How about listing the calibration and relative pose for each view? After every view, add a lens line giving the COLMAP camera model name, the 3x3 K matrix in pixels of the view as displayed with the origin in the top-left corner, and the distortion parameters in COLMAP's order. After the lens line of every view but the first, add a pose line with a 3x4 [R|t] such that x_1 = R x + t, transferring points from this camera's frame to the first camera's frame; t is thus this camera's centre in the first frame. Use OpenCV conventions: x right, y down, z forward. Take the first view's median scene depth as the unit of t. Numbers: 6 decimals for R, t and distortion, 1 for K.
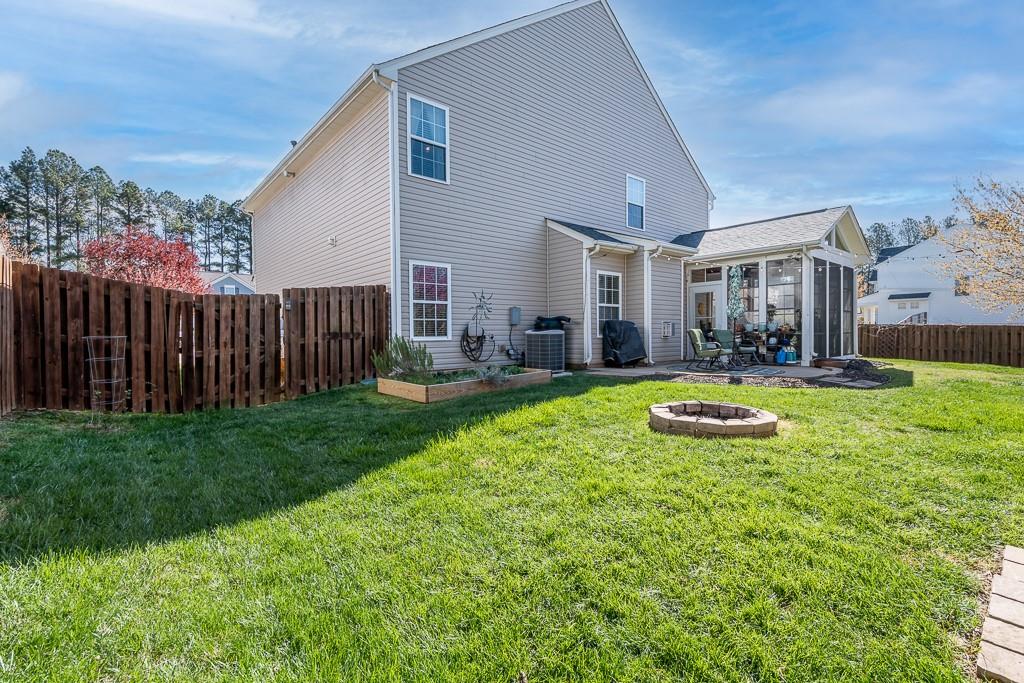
lens RADIAL K [[457.8, 0, 513.8], [0, 457.8, 340.3], [0, 0, 1]] dist [-0.002455, -0.000469]
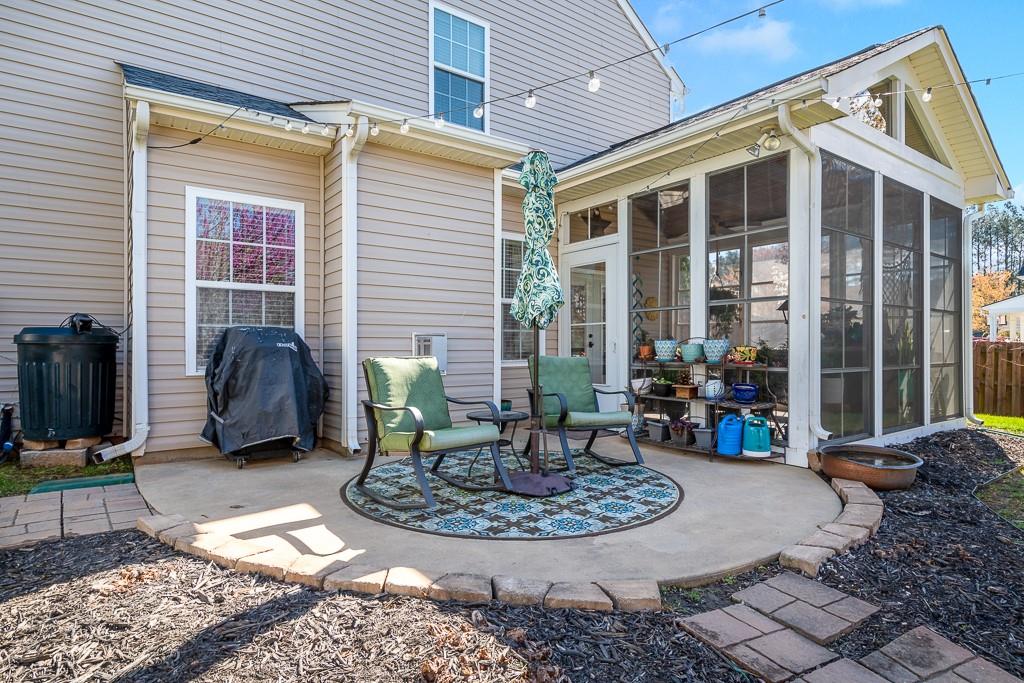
lens RADIAL K [[575.8, 0, 510.2], [0, 575.8, 340.2], [0, 0, 1]] dist [0.000875, -0.000529]
pose [[0.997565, 0.012567, -0.068599, 0.432604], [-0.013889, 0.999726, -0.018823, -0.026247], [0.068344, 0.019730, 0.997467, 0.528855]]
